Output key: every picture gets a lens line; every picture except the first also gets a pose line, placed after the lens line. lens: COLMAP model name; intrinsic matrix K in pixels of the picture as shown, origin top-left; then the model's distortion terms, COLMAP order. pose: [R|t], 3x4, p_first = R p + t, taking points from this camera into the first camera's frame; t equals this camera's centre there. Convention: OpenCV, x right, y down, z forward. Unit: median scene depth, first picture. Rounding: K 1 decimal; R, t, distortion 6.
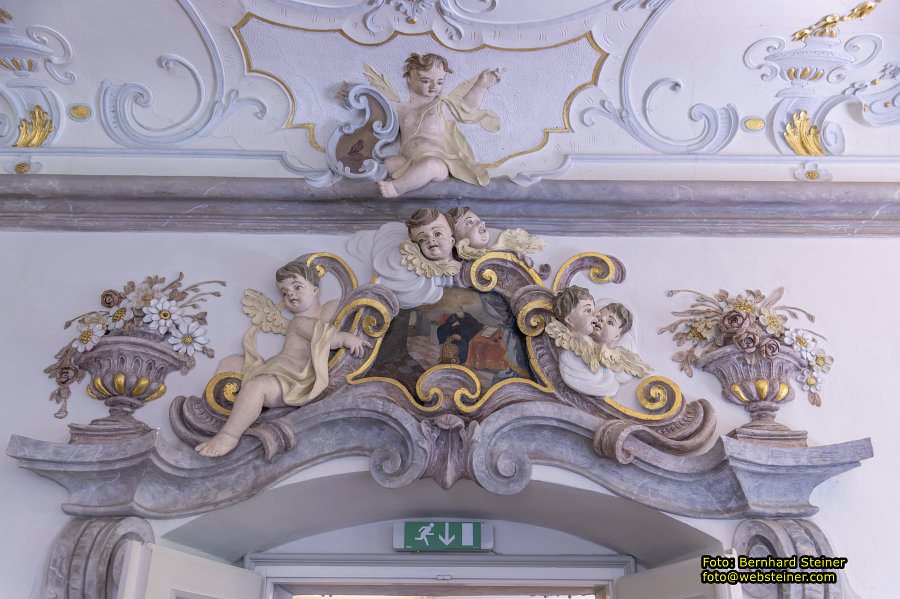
lens RADIAL K [[803.9, 0, 450.4], [0, 803.9, 299.4], [0, 0, 1]] dist [0.006074, -0.016827]
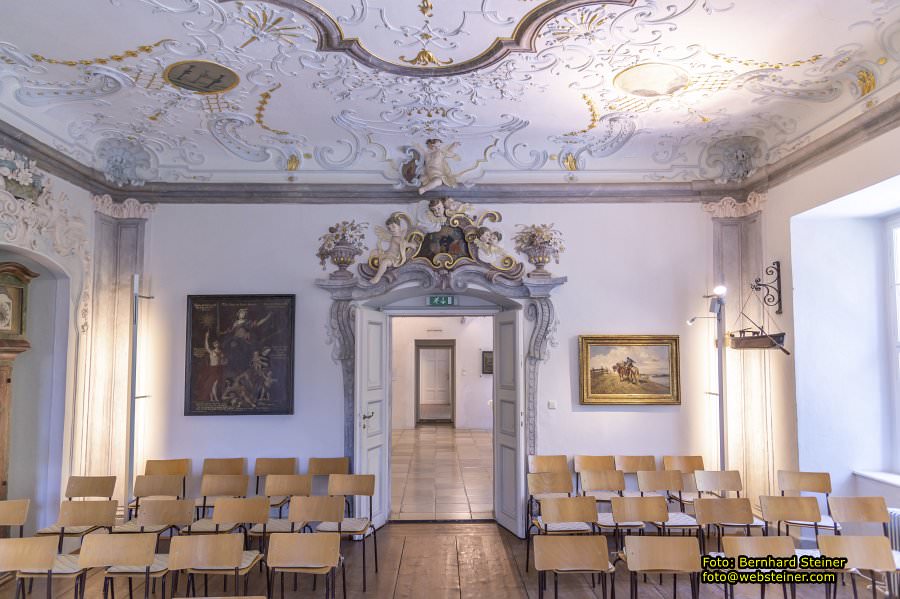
lens RADIAL K [[594.8, 0, 449.7], [0, 594.8, 303.1], [0, 0, 1]] dist [-0.020590, -0.000033]
pose [[0.999955, -0.009023, 0.002760, 0.015094], [0.007431, 0.933329, 0.358947, -0.552844], [-0.005815, -0.358910, 0.933354, -1.219216]]
